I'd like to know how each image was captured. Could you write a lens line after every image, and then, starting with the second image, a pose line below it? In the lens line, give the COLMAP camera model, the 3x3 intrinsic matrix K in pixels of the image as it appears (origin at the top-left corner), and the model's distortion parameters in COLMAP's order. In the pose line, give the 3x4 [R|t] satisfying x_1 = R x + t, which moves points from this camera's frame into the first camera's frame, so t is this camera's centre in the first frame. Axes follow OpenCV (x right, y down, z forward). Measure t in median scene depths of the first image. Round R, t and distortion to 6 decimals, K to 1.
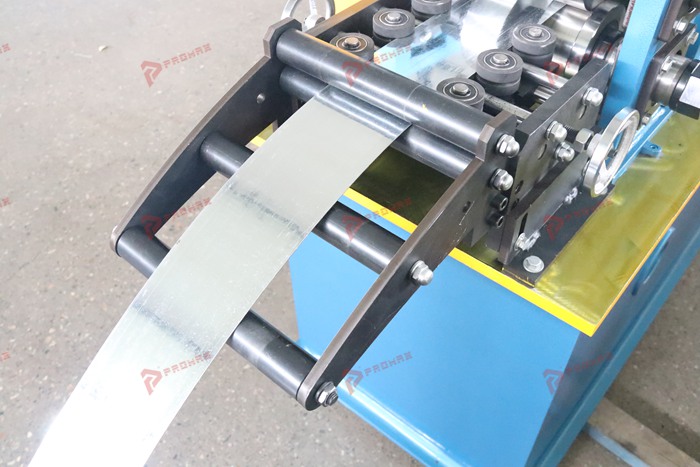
lens RADIAL K [[659.3, 0, 350.0], [0, 659.3, 233.5], [0, 0, 1]] dist [-0.063804, 0.001008]
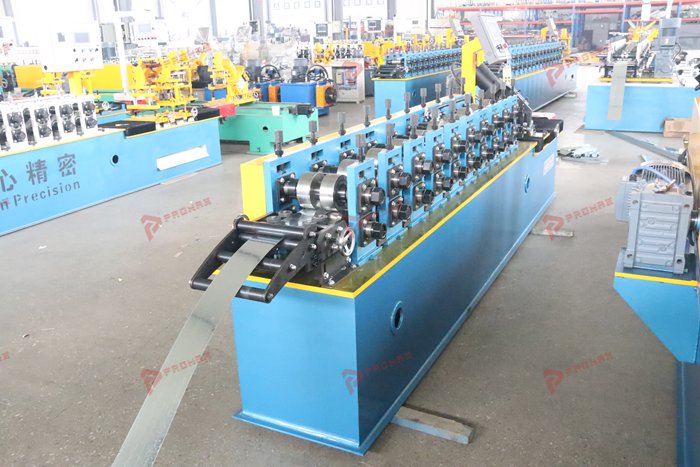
lens RADIAL K [[659.3, 0, 350.0], [0, 659.3, 233.5], [0, 0, 1]] dist [-0.063804, 0.001008]
pose [[0.968627, -0.089325, 0.231909, -0.312794], [0.190839, 0.865102, -0.463875, 1.264311], [-0.159189, 0.493579, 0.855008, -1.684839]]
